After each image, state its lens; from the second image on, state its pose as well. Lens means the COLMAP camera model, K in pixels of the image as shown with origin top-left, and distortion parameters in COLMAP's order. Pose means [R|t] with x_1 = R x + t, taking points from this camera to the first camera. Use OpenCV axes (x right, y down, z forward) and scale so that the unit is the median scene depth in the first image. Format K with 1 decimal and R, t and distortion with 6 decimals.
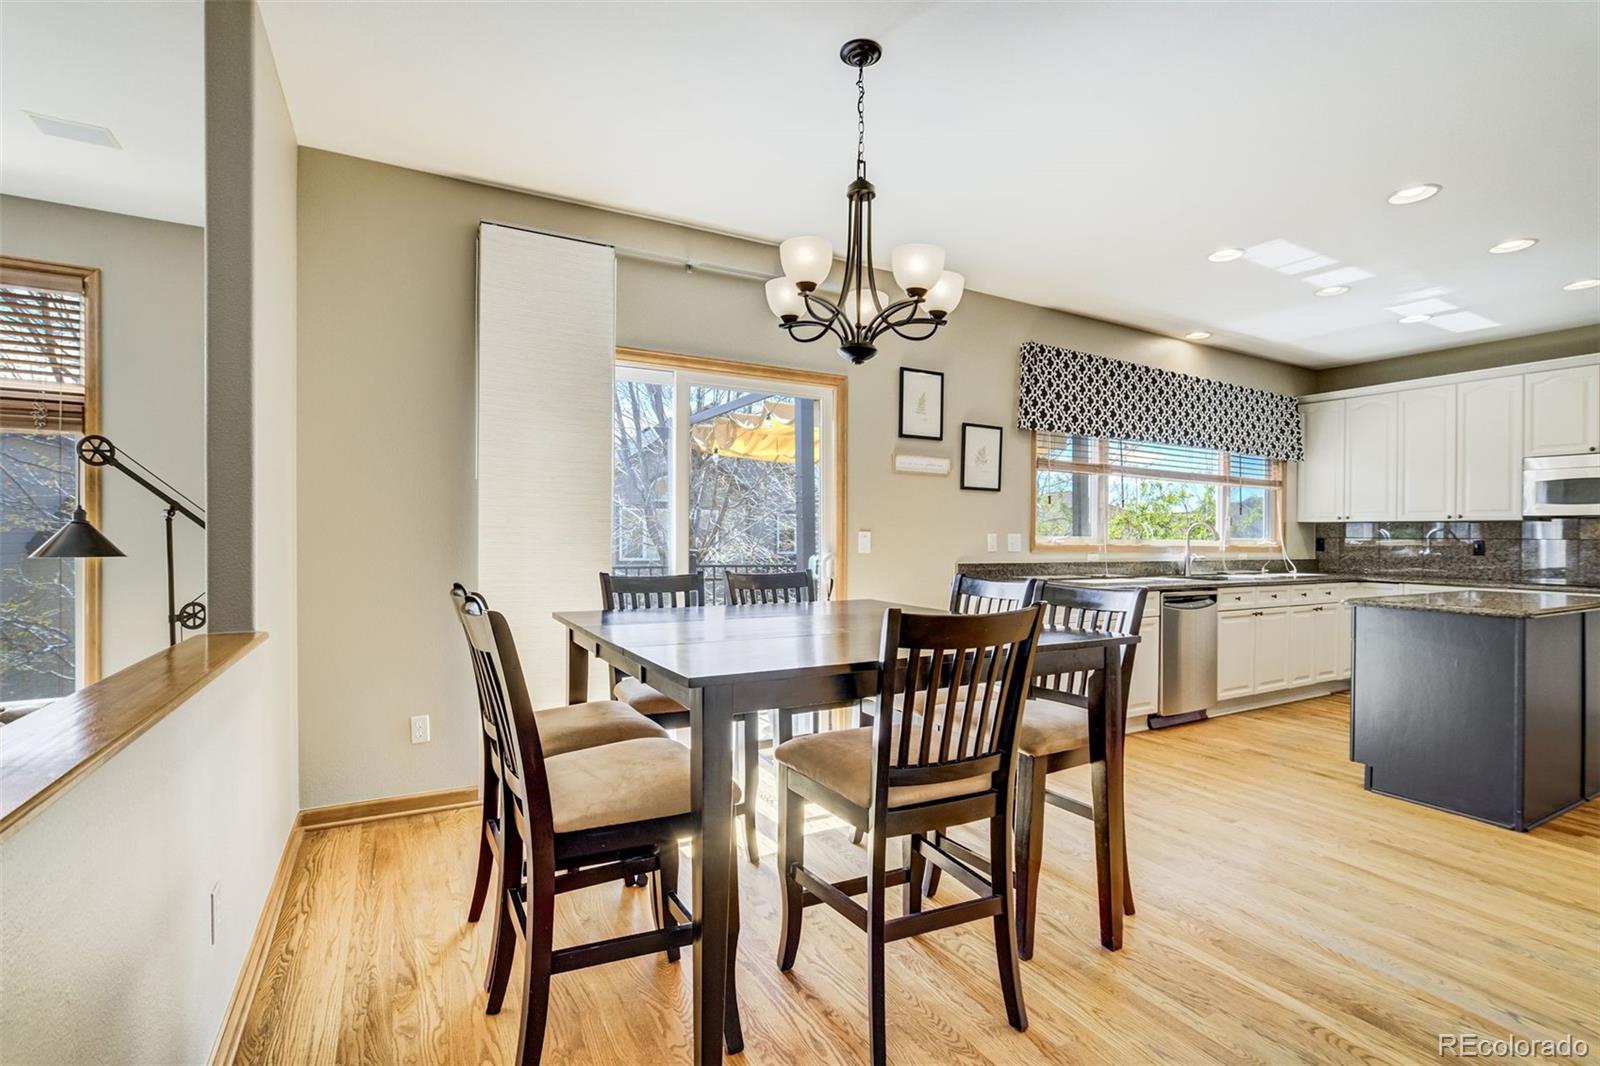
lens RADIAL K [[747.7, 0, 806.3], [0, 747.7, 529.7], [0, 0, 1]] dist [-0.038425, 0.013435]
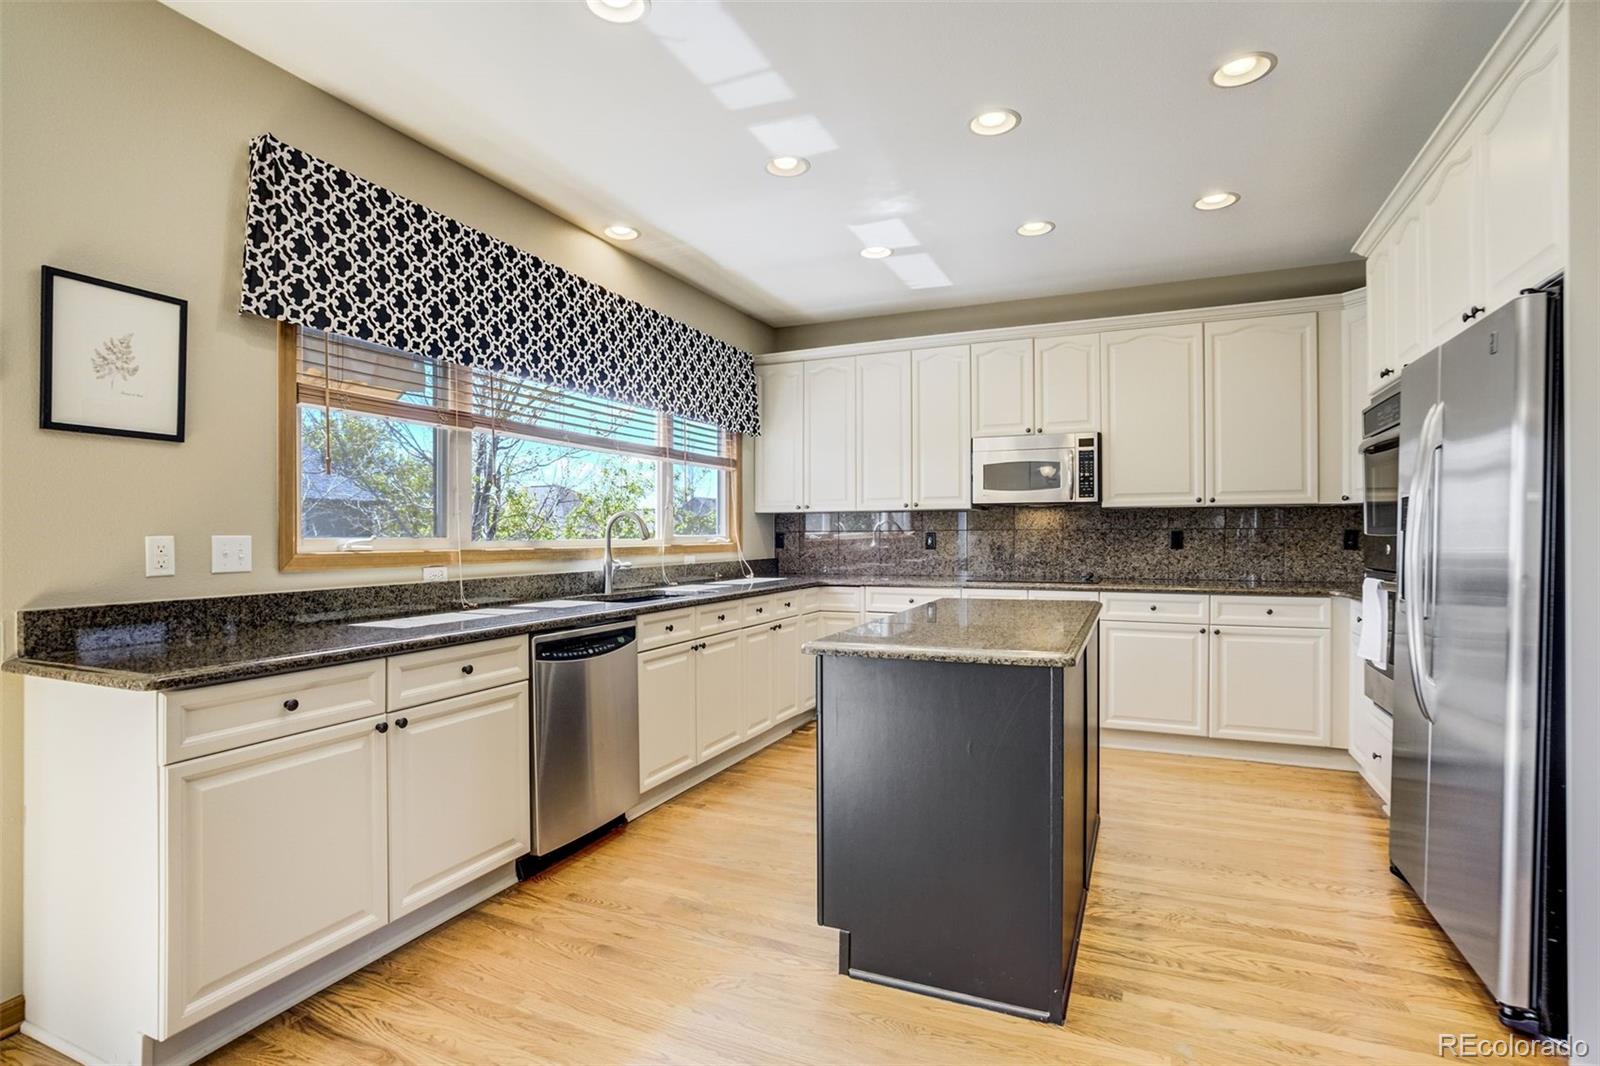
lens RADIAL K [[786.0, 0, 810.4], [0, 786.0, 531.8], [0, 0, 1]] dist [-0.019869, 0.001080]
pose [[0.801956, -0.014086, 0.597217, 0.276125], [0.010223, 0.999899, 0.009856, 0.003169], [-0.597295, -0.001799, 0.802019, 0.377541]]
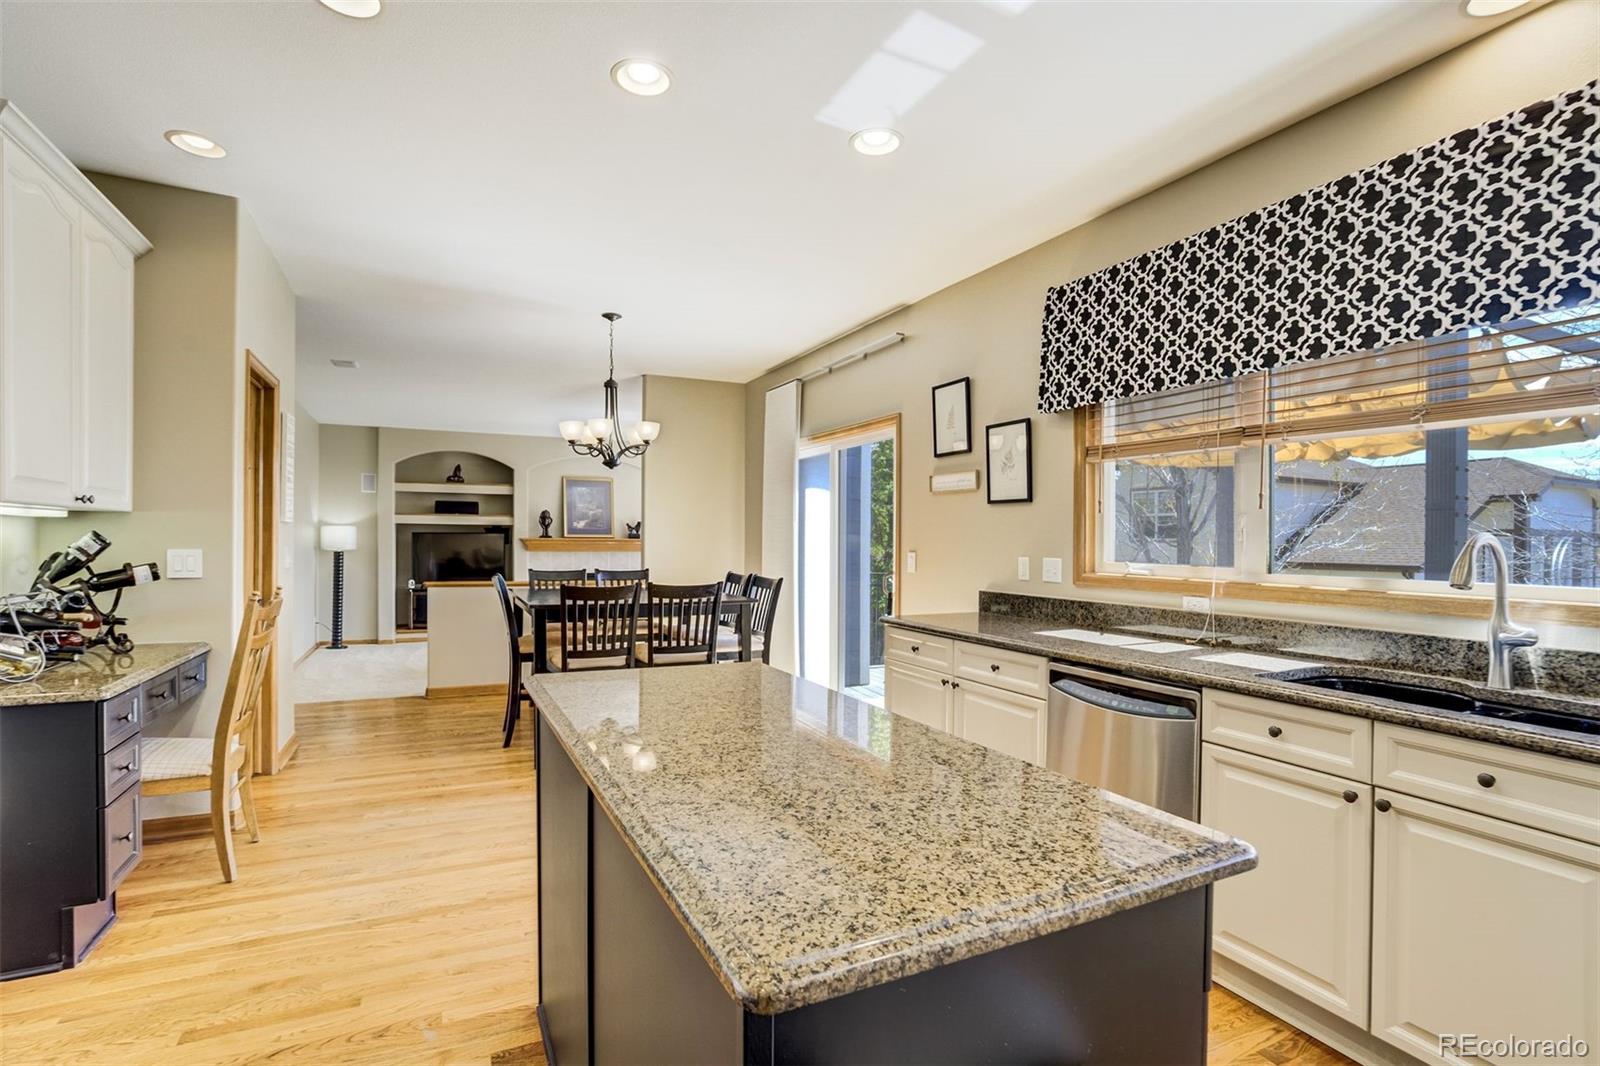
lens RADIAL K [[747.7, 0, 805.8], [0, 747.7, 556.7], [0, 0, 1]] dist [-0.038425, 0.013435]
pose [[-0.050839, 0.015775, -0.998582, 1.010565], [-0.001531, 0.999873, 0.015873, -0.006433], [0.998706, 0.002336, -0.050809, 0.785058]]
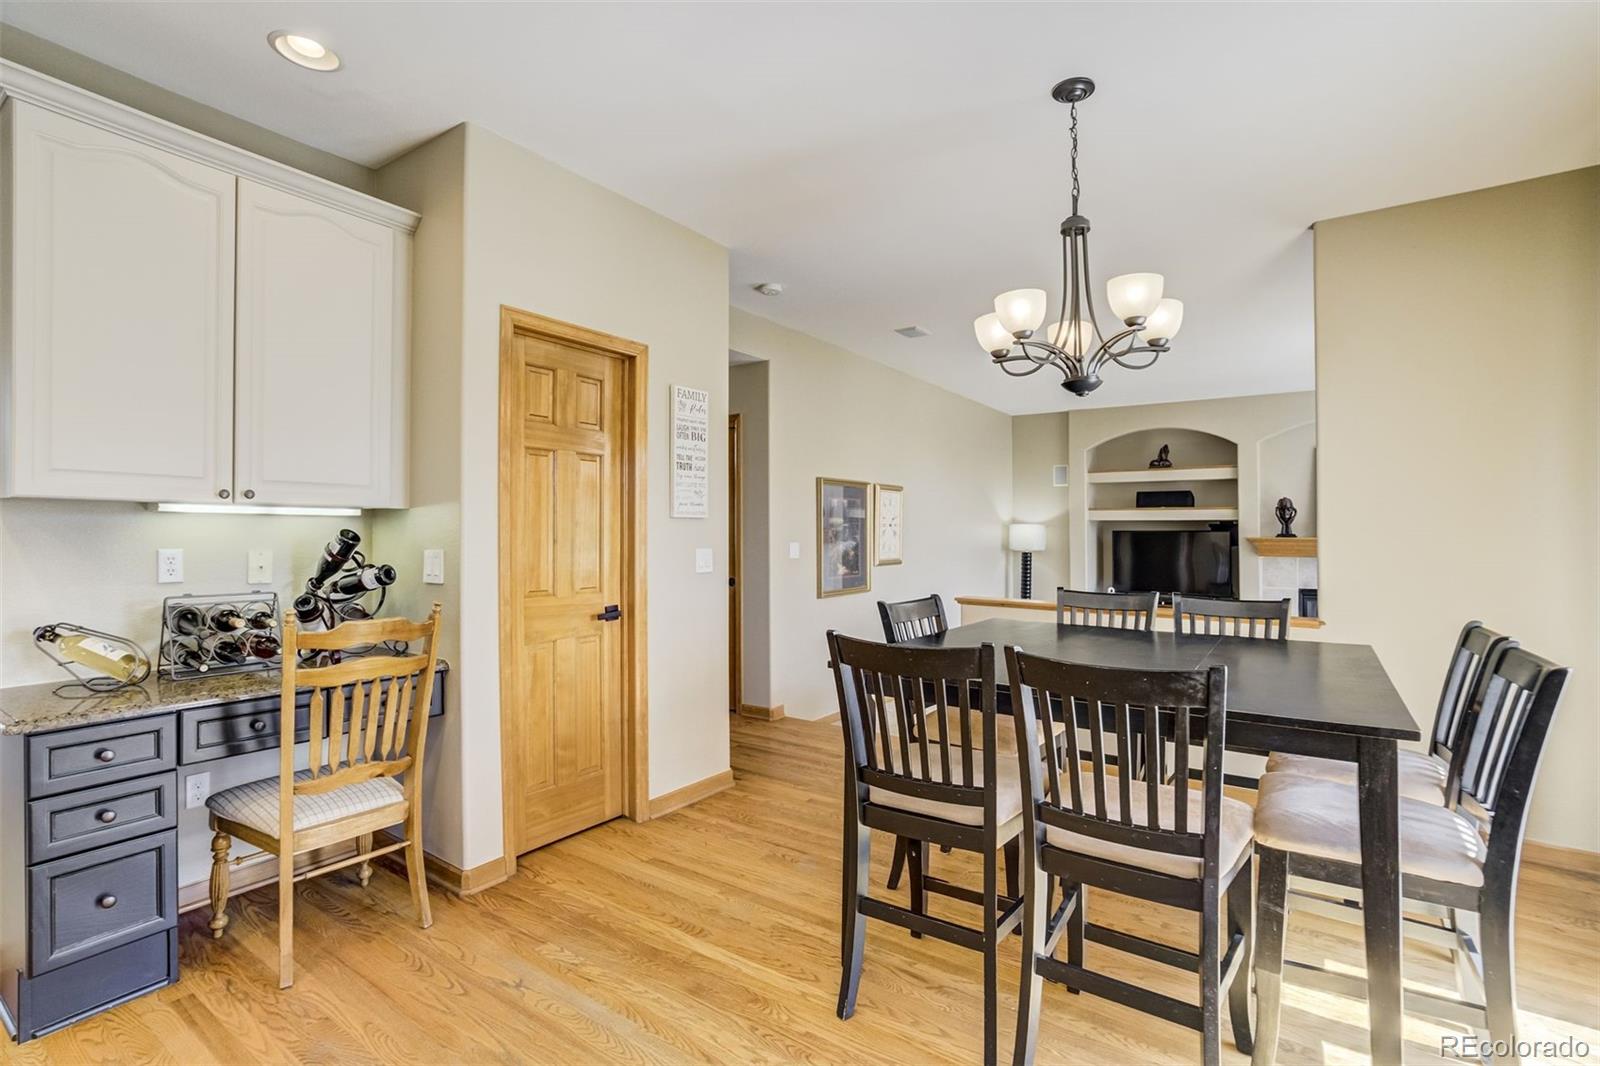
lens RADIAL K [[747.7, 0, 799.1], [0, 747.7, 533.7], [0, 0, 1]] dist [-0.038425, 0.013435]
pose [[-0.898996, -0.013398, -0.437753, 0.407720], [-0.008466, 0.999877, -0.013216, -0.004906], [0.437876, -0.008175, -0.898998, 0.824877]]
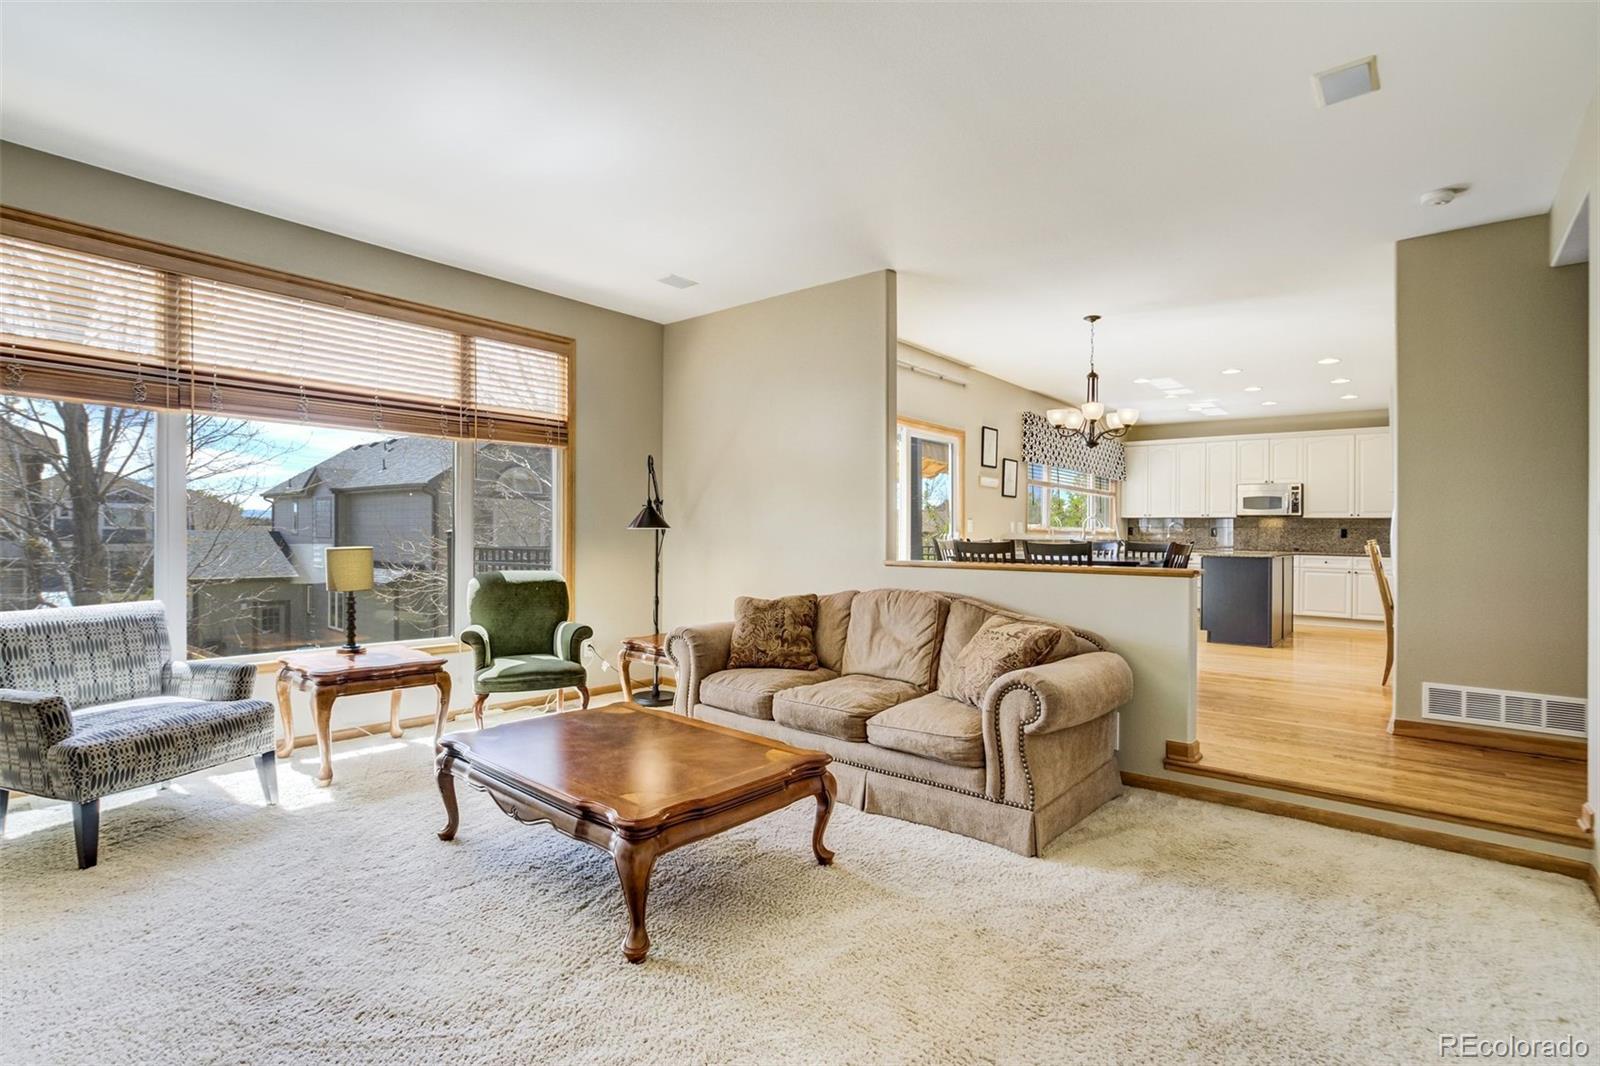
lens RADIAL K [[747.7, 0, 806.0], [0, 747.7, 515.3], [0, 0, 1]] dist [-0.038425, 0.013435]
pose [[0.939386, 0.011920, 0.342653, -0.769488], [-0.007677, 0.999876, -0.013734, 0.016951], [-0.342774, 0.010271, 0.939362, -0.446069]]
